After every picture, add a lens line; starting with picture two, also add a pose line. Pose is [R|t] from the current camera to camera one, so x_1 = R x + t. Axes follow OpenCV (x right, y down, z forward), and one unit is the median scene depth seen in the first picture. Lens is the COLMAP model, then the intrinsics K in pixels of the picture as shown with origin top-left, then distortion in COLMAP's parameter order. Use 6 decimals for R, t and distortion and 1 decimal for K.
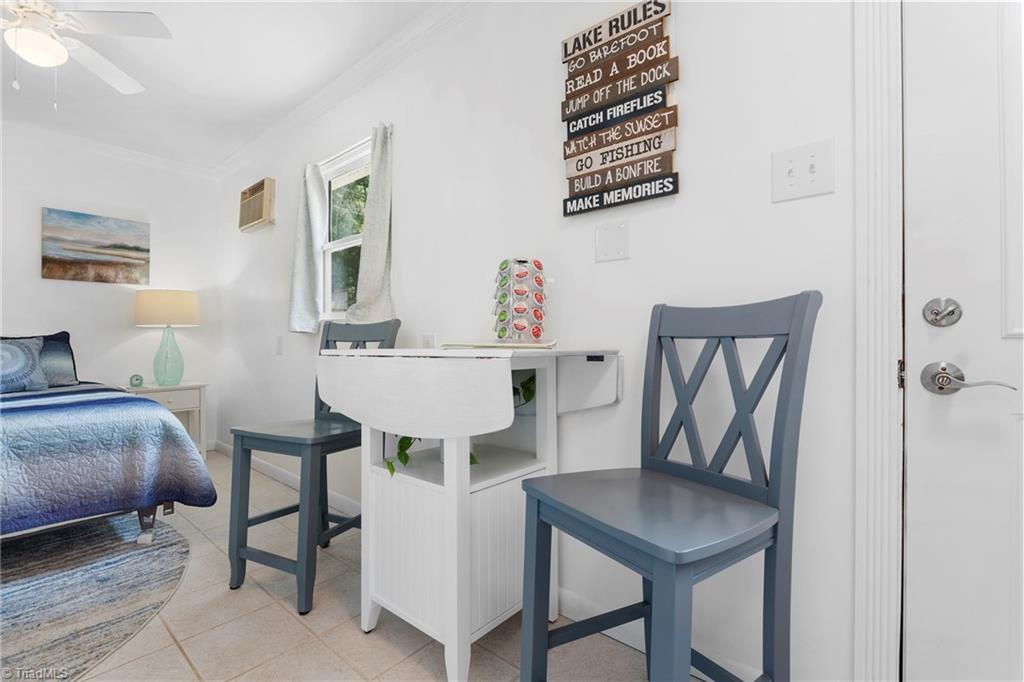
lens RADIAL K [[454.0, 0, 516.7], [0, 454.0, 334.5], [0, 0, 1]] dist [-0.008636, 0.001158]
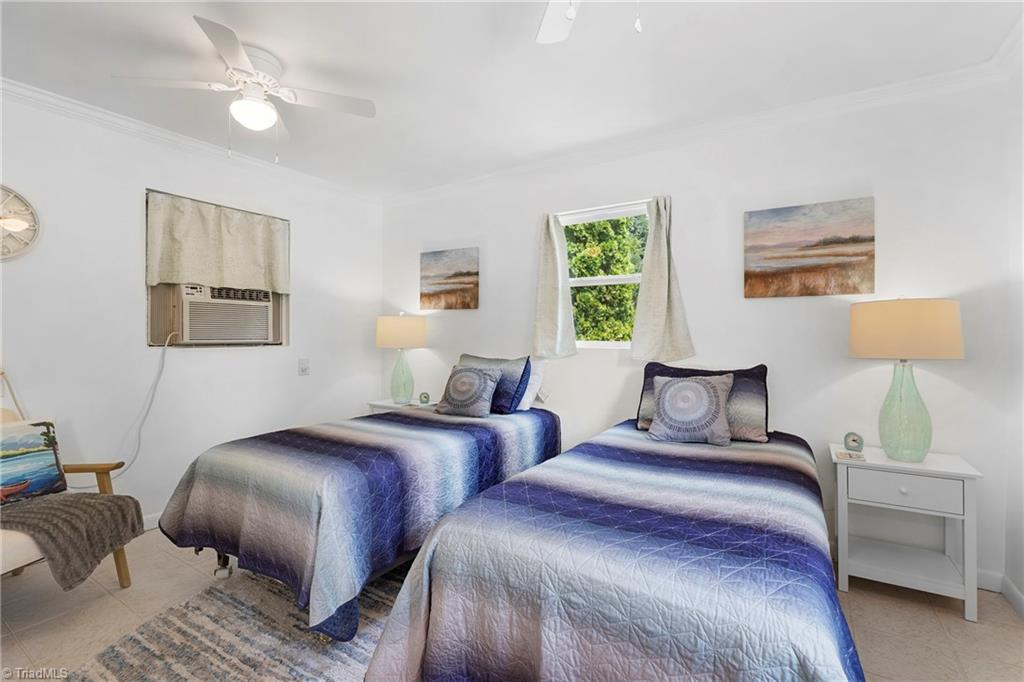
lens RADIAL K [[454.0, 0, 518.7], [0, 454.0, 330.3], [0, 0, 1]] dist [-0.008636, 0.001158]
pose [[0.134331, -0.004655, -0.990926, -0.300287], [0.003721, 0.999984, -0.004193, -0.067164], [0.990930, -0.003124, 0.134346, 0.501024]]
